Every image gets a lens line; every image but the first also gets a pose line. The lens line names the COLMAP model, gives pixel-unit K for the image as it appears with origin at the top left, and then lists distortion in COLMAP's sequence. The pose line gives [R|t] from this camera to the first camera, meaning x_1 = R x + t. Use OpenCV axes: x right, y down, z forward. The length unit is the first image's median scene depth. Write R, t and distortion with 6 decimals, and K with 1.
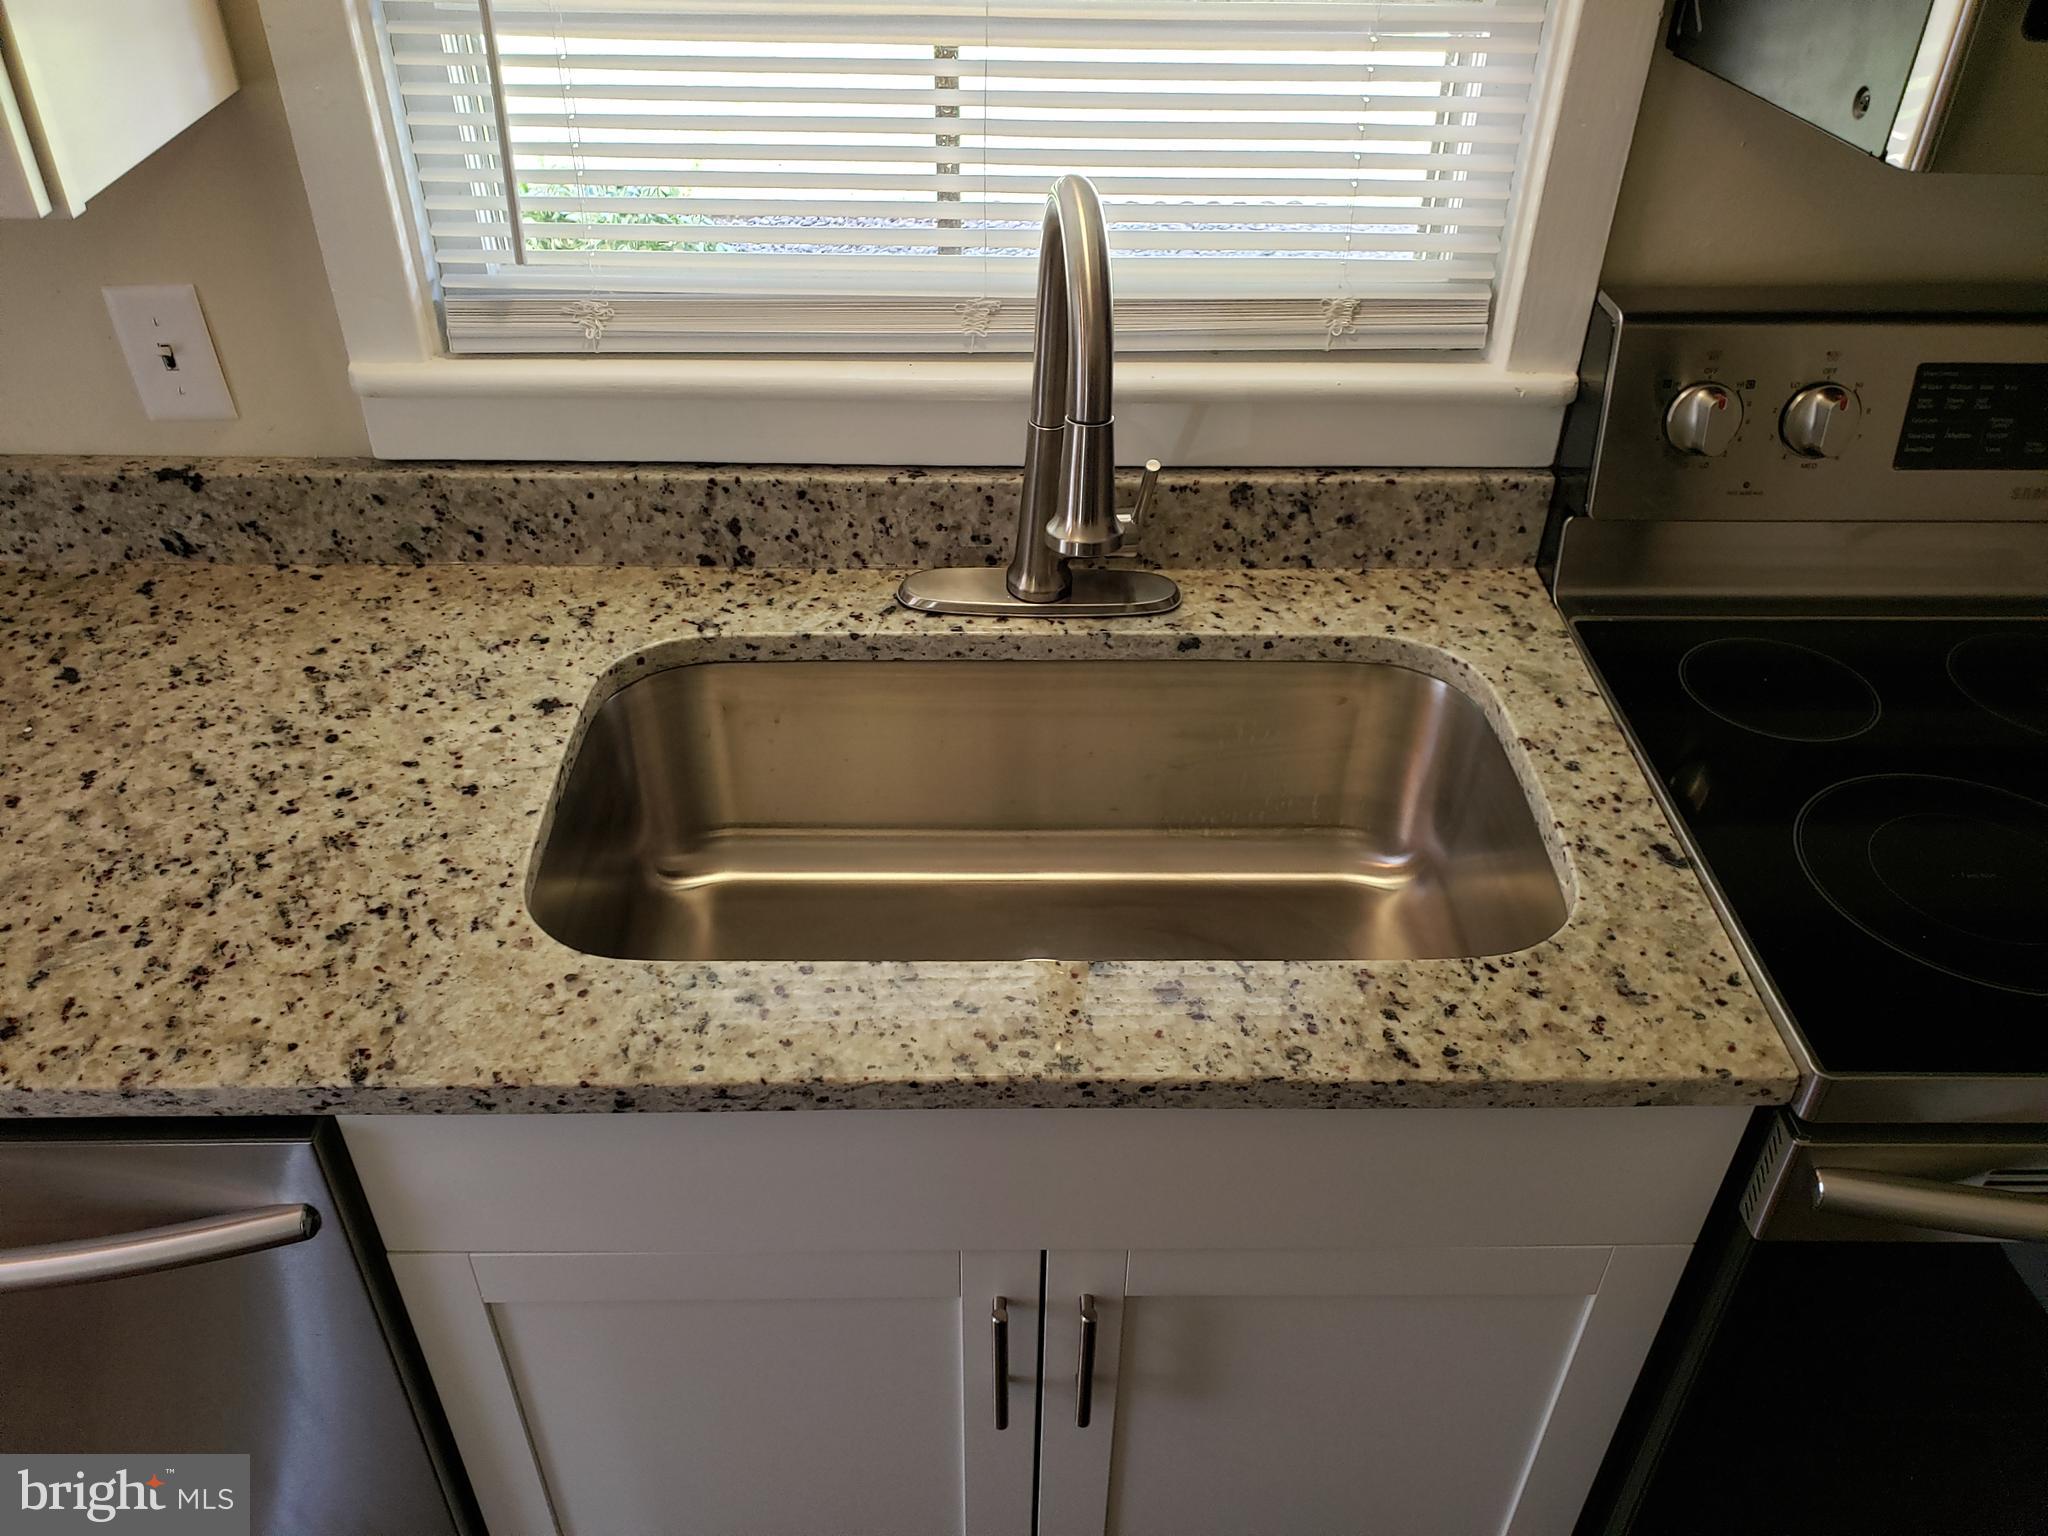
lens RADIAL K [[1597.8, 0, 1018.0], [0, 1597.8, 782.7], [0, 0, 1]] dist [0.083446, -0.066195]
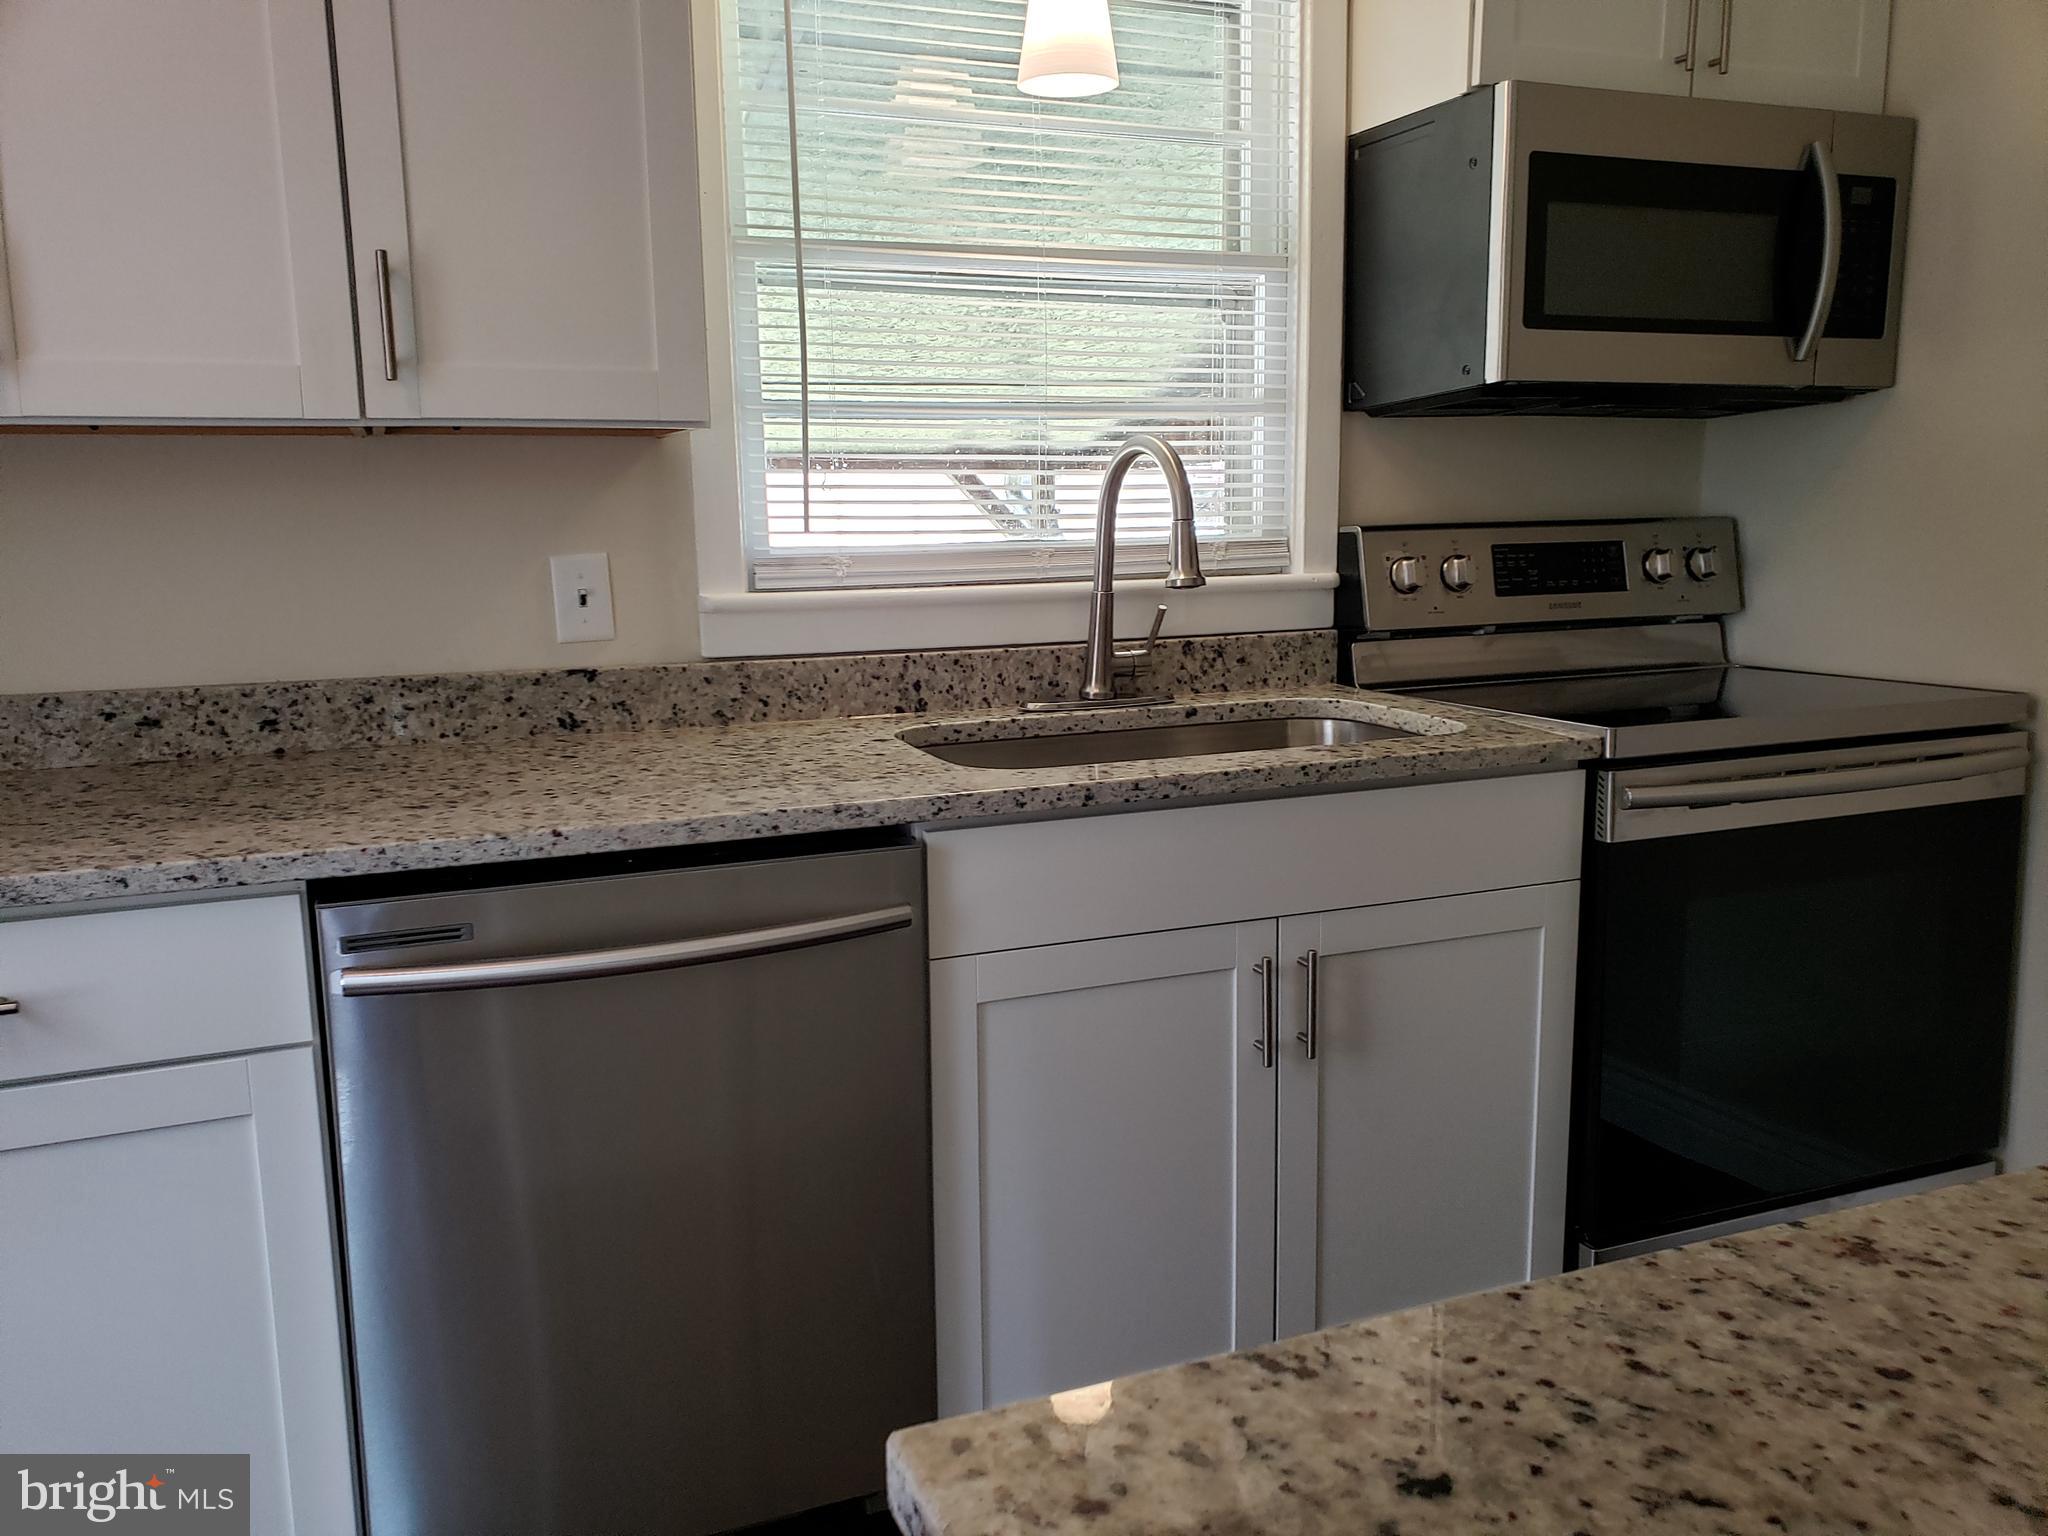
lens RADIAL K [[1597.8, 0, 1023.0], [0, 1597.8, 759.4], [0, 0, 1]] dist [0.083446, -0.066195]
pose [[0.930869, -0.078606, 0.356796, -0.676796], [0.239675, 0.868461, -0.433973, 0.656874], [-0.275750, 0.489487, 0.827263, -0.362428]]
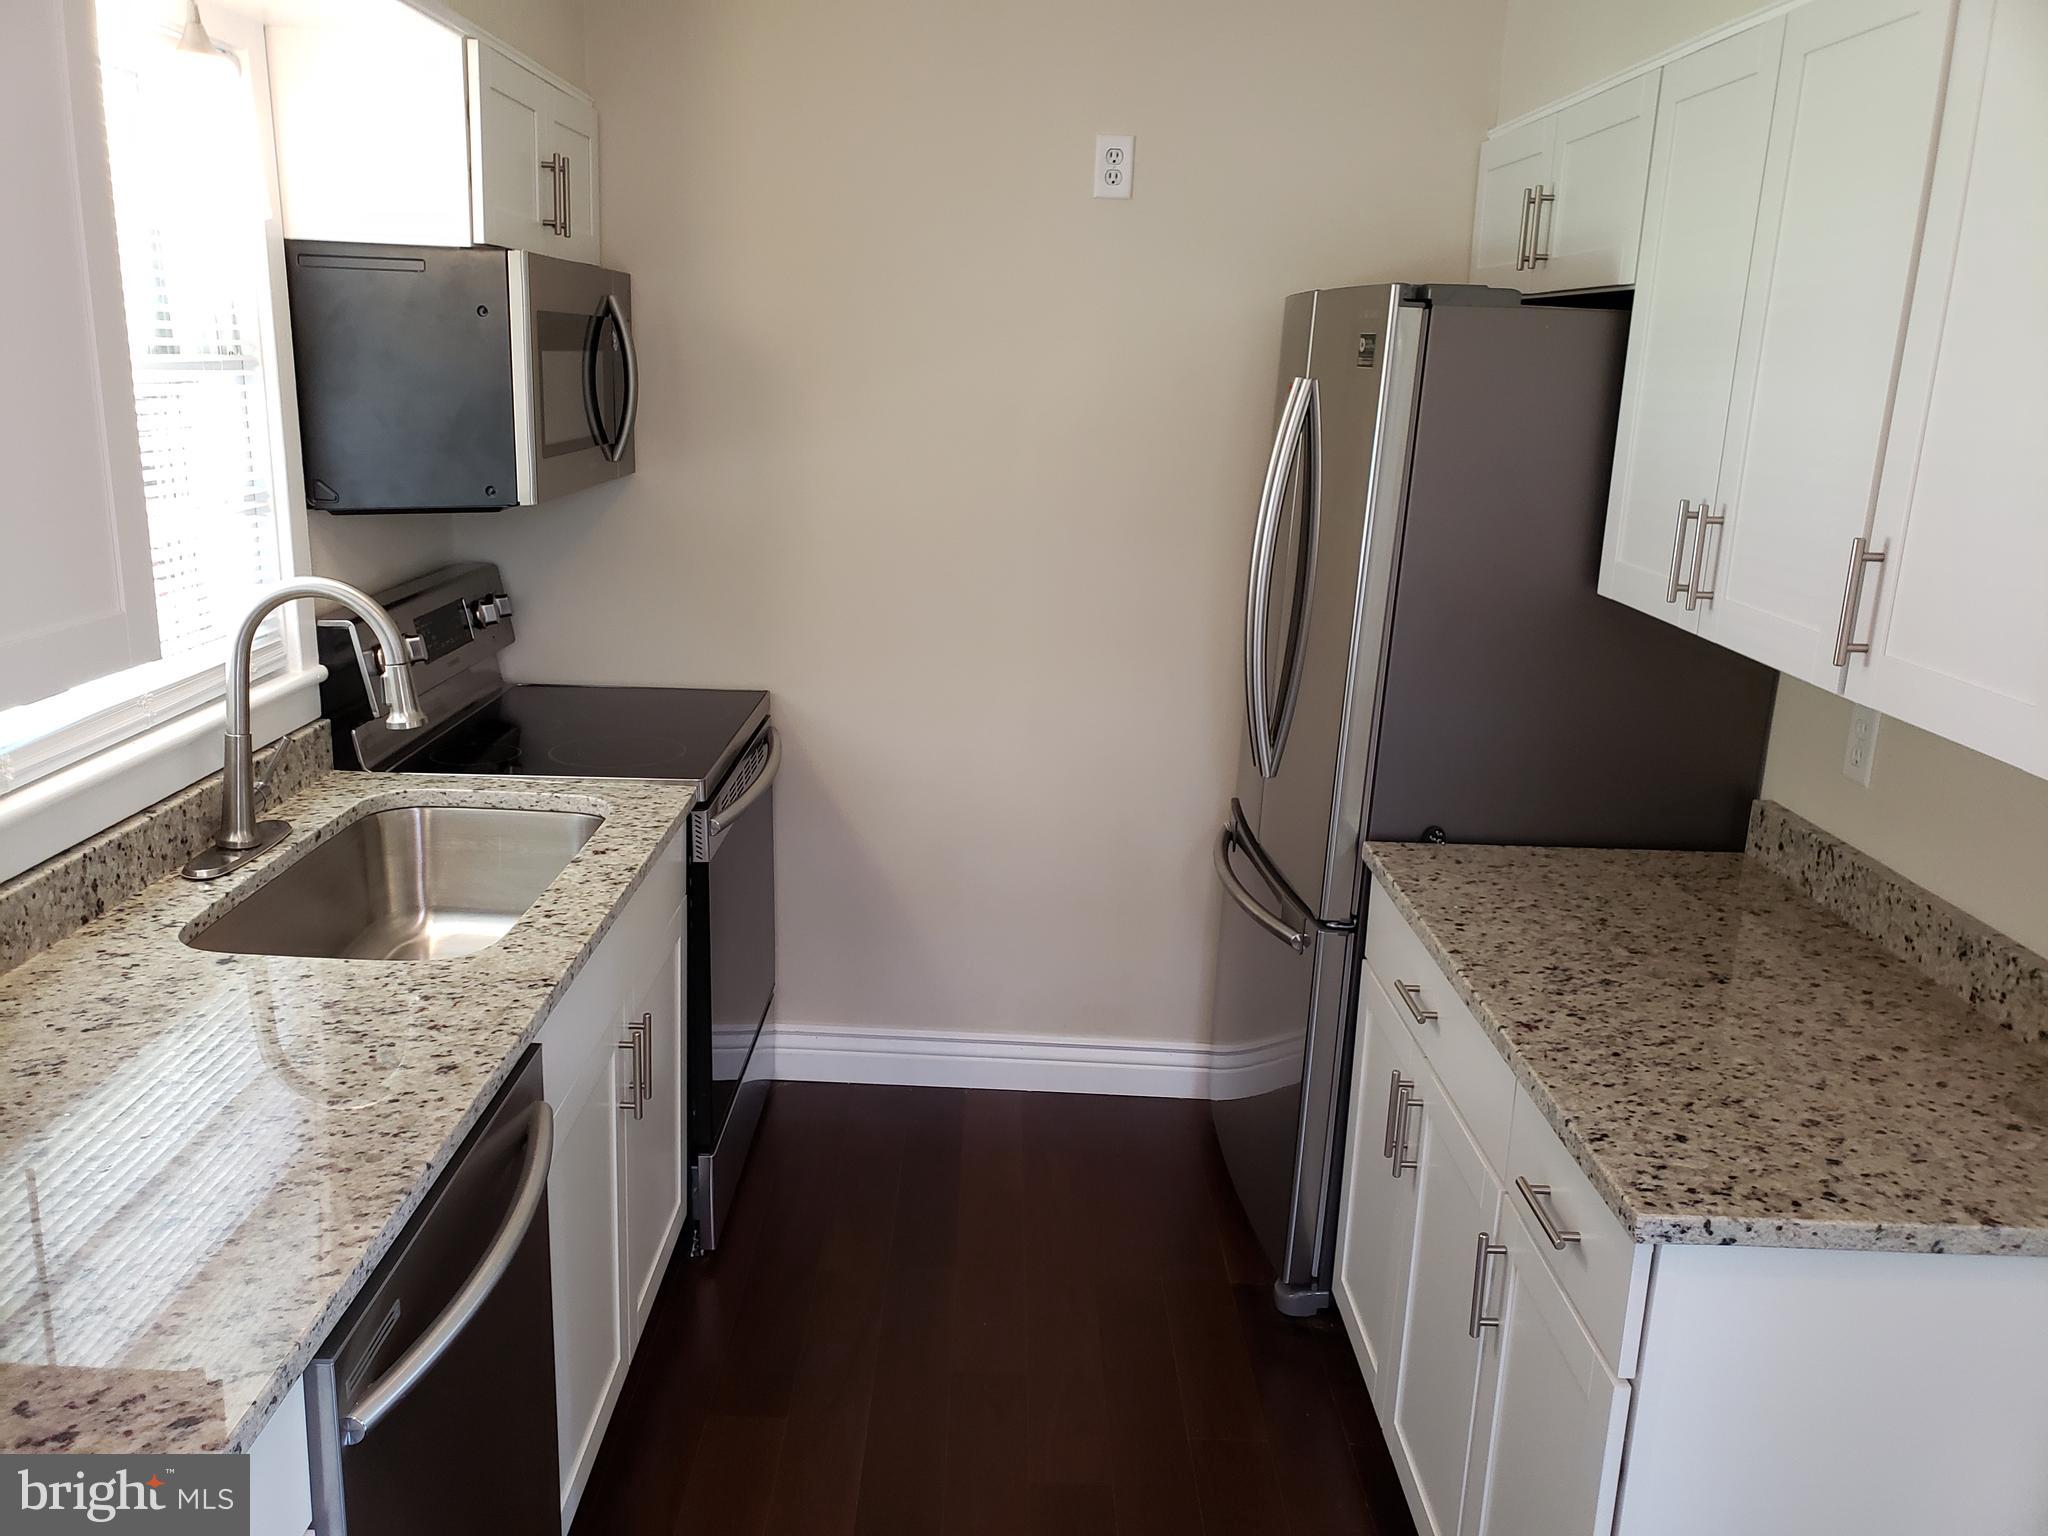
lens RADIAL K [[1597.8, 0, 950.3], [0, 1597.8, 757.4], [0, 0, 1]] dist [0.083446, -0.066195]
pose [[0.043082, -0.249539, 0.967406, -1.503747], [0.595275, 0.784069, 0.175738, -0.052682], [-0.802366, 0.568301, 0.182323, 0.081427]]
